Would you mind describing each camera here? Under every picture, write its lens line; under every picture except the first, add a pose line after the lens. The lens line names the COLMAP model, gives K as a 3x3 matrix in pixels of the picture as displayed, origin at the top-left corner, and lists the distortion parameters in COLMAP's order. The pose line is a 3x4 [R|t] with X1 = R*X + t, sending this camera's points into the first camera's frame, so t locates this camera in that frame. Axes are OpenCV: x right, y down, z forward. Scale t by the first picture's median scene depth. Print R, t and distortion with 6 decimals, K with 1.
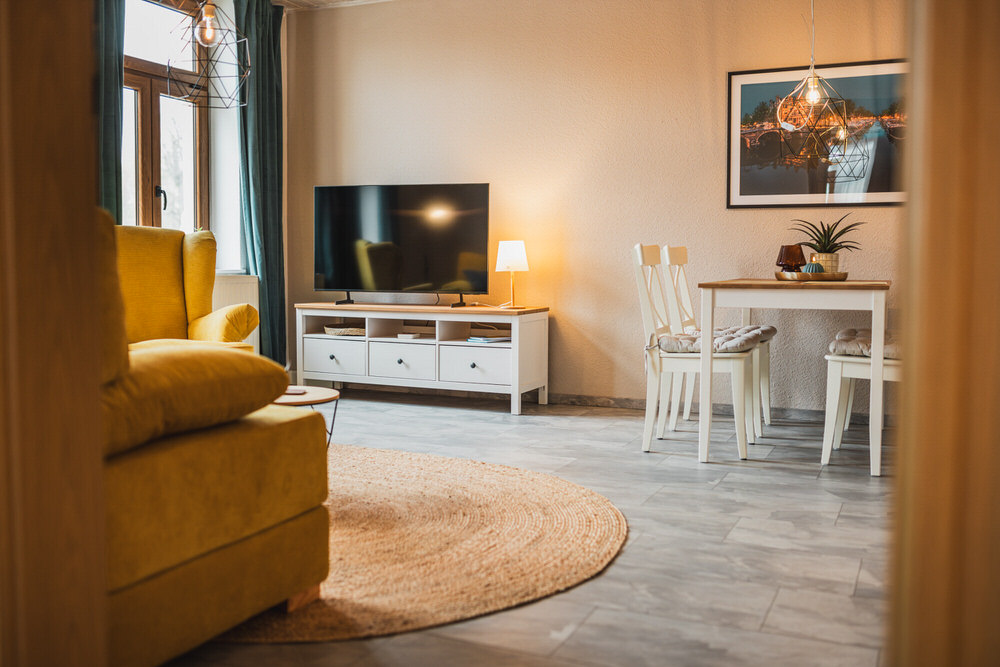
lens RADIAL K [[1022.5, 0, 504.1], [0, 1022.5, 330.5], [0, 0, 1]] dist [0.005075, 0.000000]
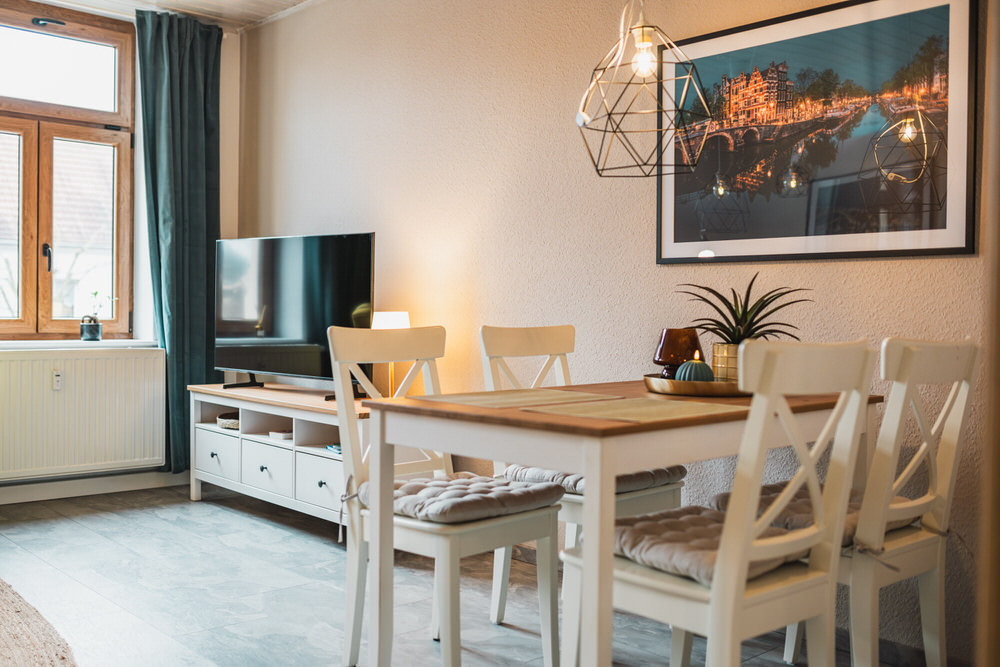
lens RADIAL K [[1022.5, 0, 505.0], [0, 1022.5, 334.8], [0, 0, 1]] dist [0.005075, 0.000000]
pose [[0.906280, 0.018869, -0.422255, 0.400870], [-0.036913, 0.998719, -0.034596, -0.051960], [0.421062, 0.046941, 0.905816, 0.406877]]
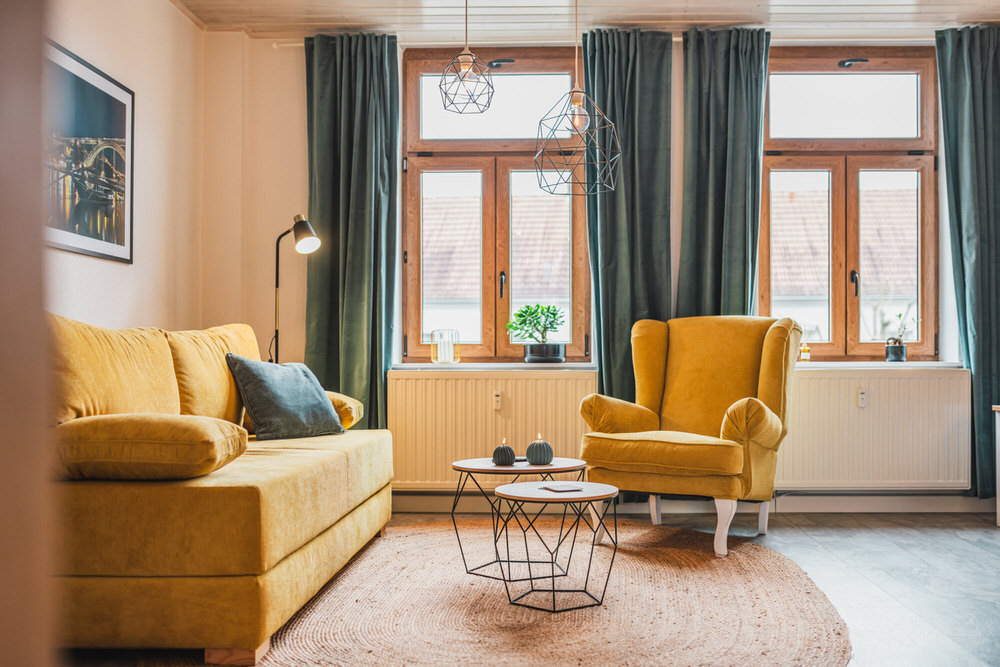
lens RADIAL K [[1022.5, 0, 511.0], [0, 1022.5, 337.8], [0, 0, 1]] dist [0.005075, 0.000000]
pose [[0.346840, -0.027803, -0.937512, 0.432928], [-0.063729, 0.996552, -0.053131, -0.014139], [0.935757, 0.078175, 0.343872, 0.429943]]
